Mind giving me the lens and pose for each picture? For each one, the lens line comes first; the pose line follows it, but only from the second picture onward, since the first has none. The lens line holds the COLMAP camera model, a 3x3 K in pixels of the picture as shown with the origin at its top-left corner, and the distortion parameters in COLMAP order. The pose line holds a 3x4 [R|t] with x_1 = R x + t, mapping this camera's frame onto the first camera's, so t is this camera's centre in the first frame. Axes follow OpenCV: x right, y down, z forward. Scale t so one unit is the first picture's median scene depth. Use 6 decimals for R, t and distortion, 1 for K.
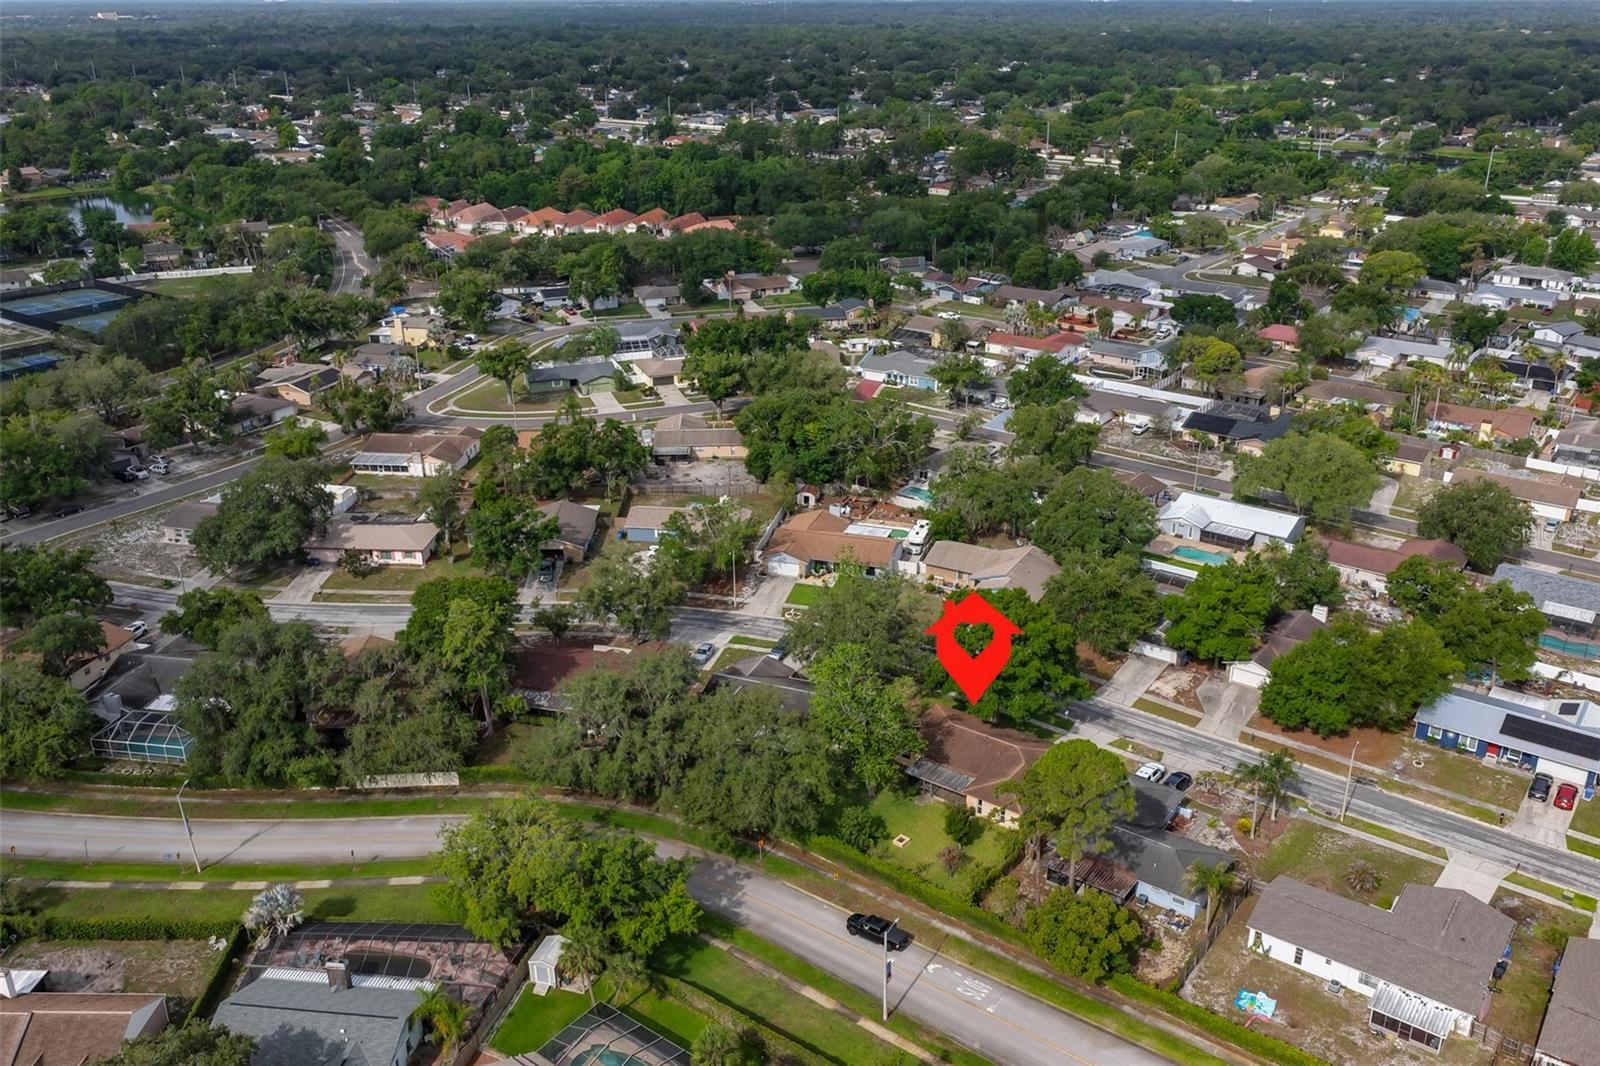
lens RADIAL K [[1324.6, 0, 800.0], [0, 1324.6, 533.0], [0, 0, 1]] dist [-0.017159, 0.035276]
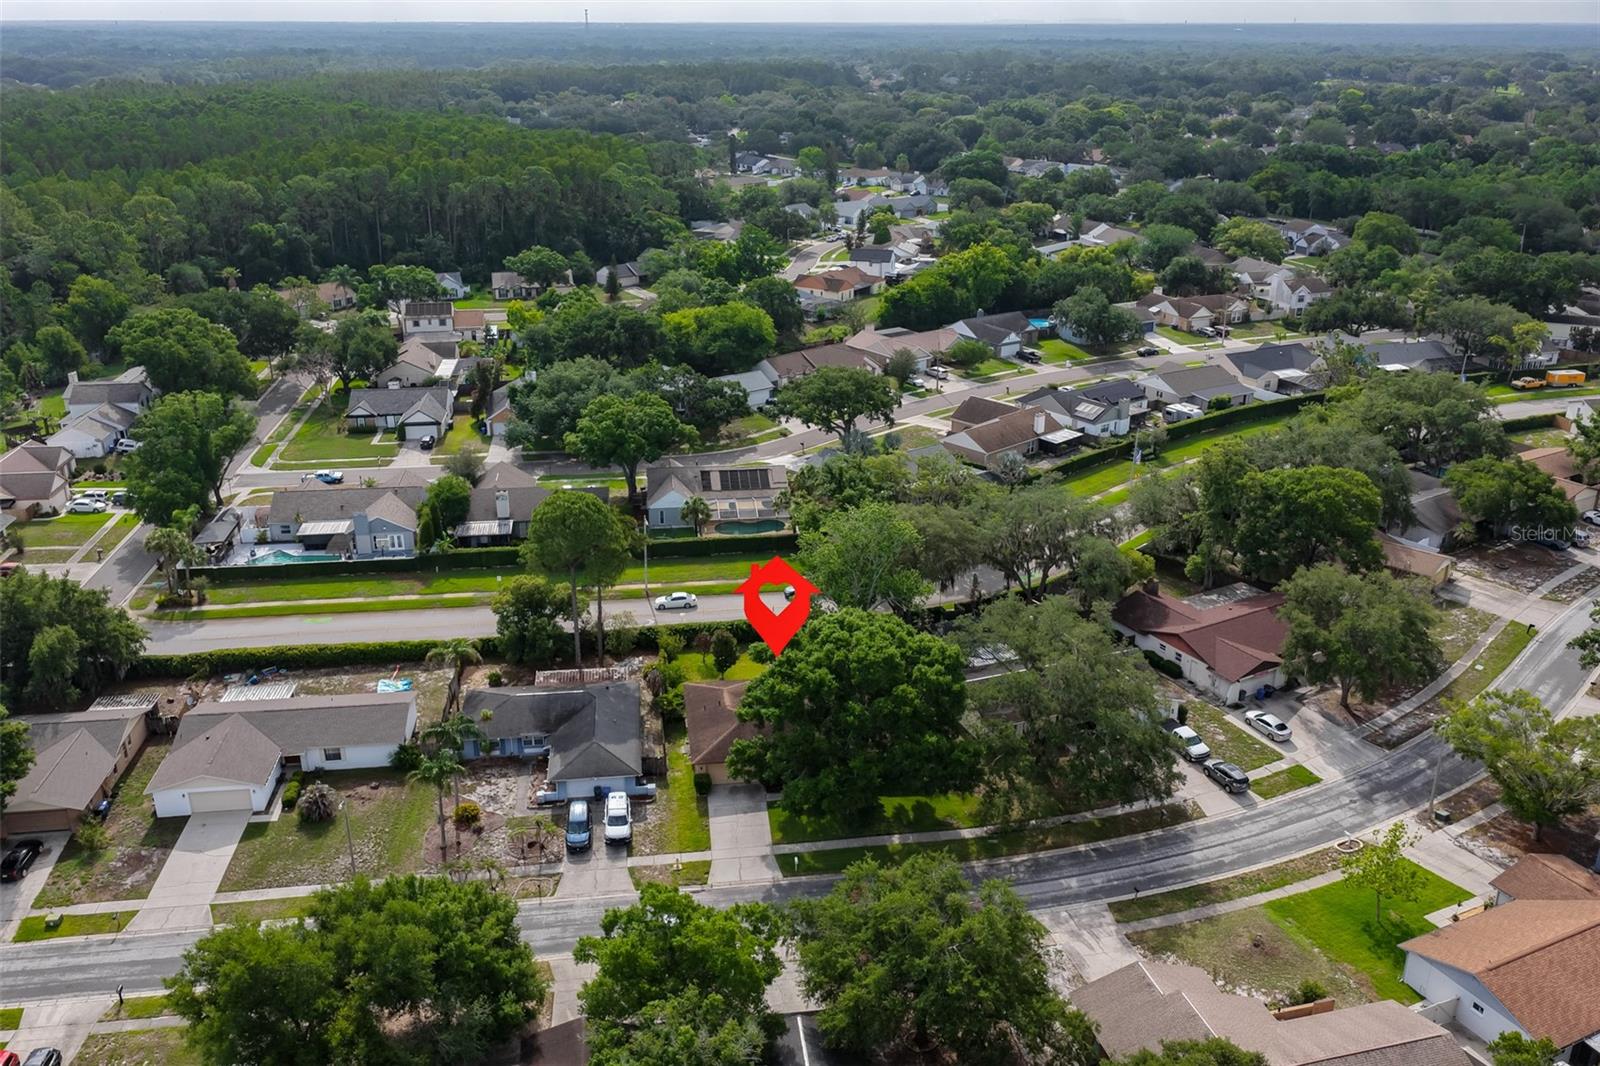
lens RADIAL K [[1324.6, 0, 800.0], [0, 1324.6, 533.0], [0, 0, 1]] dist [-0.017159, 0.035276]
pose [[-0.719075, 0.256482, -0.645871, 0.443529], [-0.261573, 0.761155, 0.593483, -0.281181], [0.643825, 0.595701, -0.480239, 0.944357]]
